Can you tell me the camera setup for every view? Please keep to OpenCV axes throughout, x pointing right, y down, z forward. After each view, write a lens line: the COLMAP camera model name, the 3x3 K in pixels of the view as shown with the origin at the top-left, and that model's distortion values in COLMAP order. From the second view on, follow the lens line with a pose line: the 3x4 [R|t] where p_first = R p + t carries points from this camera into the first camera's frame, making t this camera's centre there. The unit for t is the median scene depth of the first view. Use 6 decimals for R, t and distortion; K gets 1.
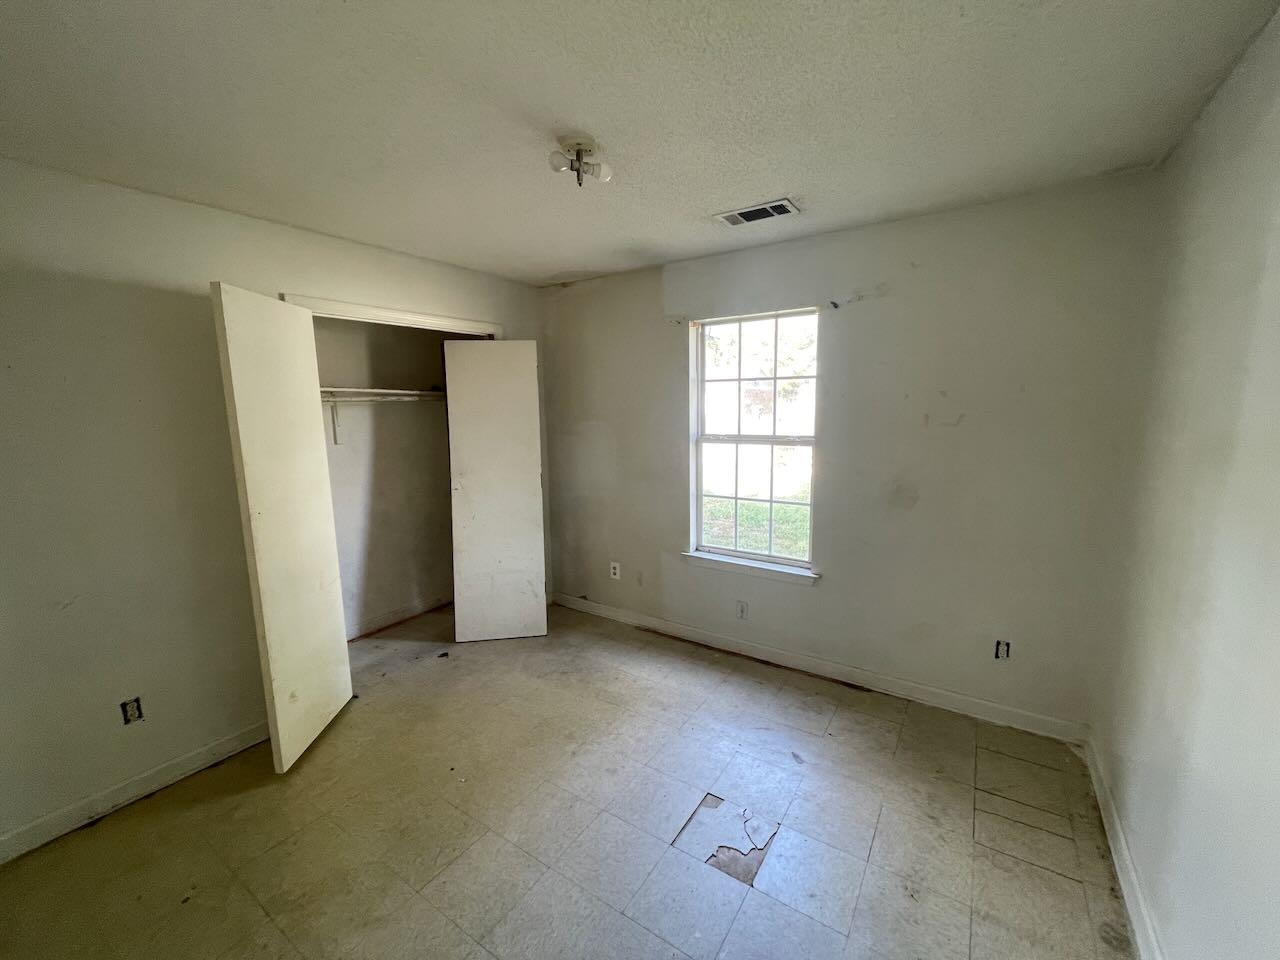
lens RADIAL K [[519.0, 0, 641.0], [0, 519.0, 472.4], [0, 0, 1]] dist [0.000887, -0.000956]
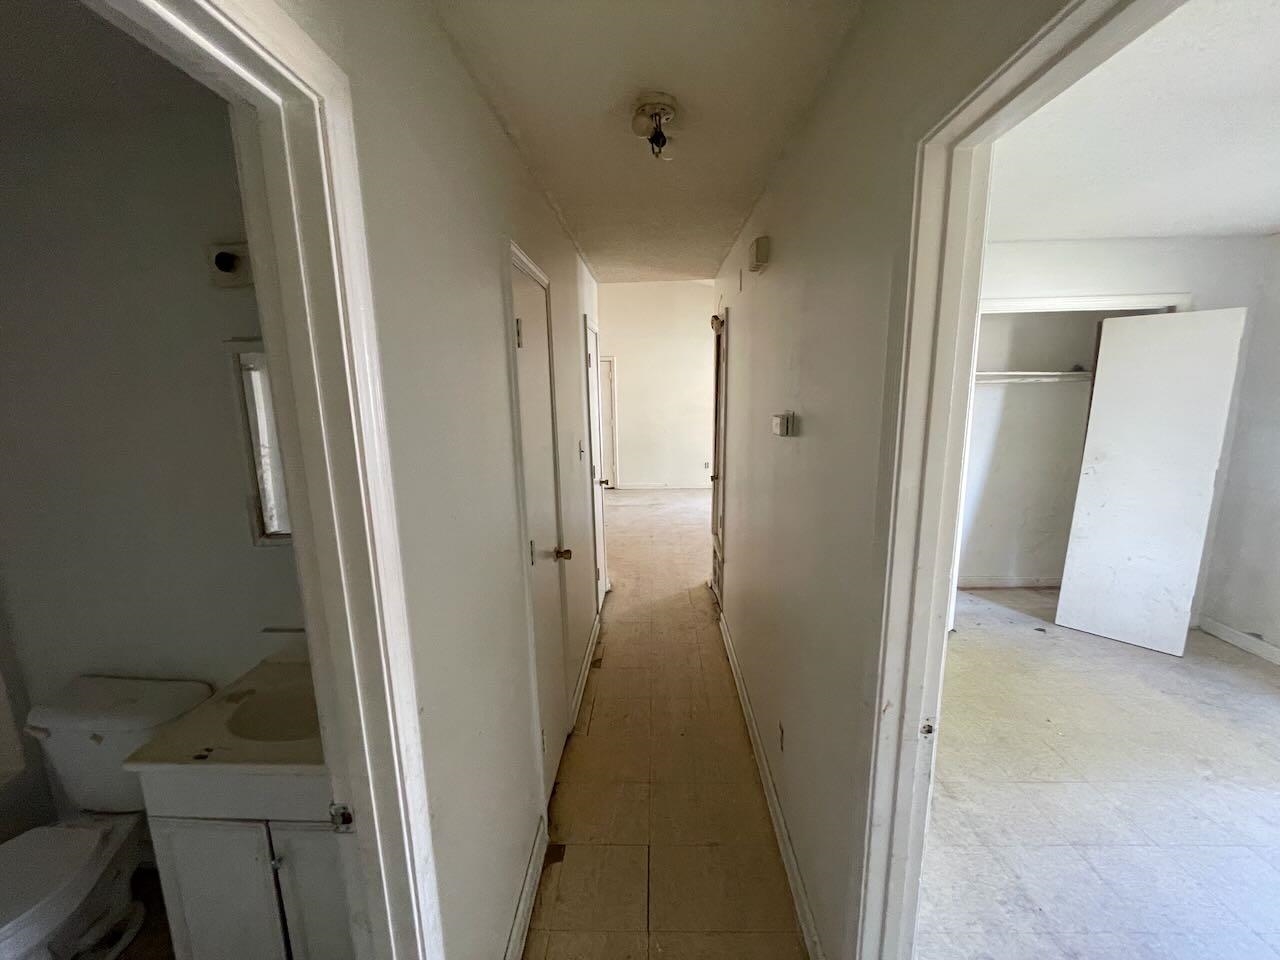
lens RADIAL K [[519.0, 0, 640.1], [0, 519.0, 477.6], [0, 0, 1]] dist [0.000887, -0.000956]
pose [[0.530609, 0.154484, -0.833420, 0.012943], [-0.107701, 0.987569, 0.114488, 0.019610], [0.840746, 0.029012, 0.540651, -0.245711]]
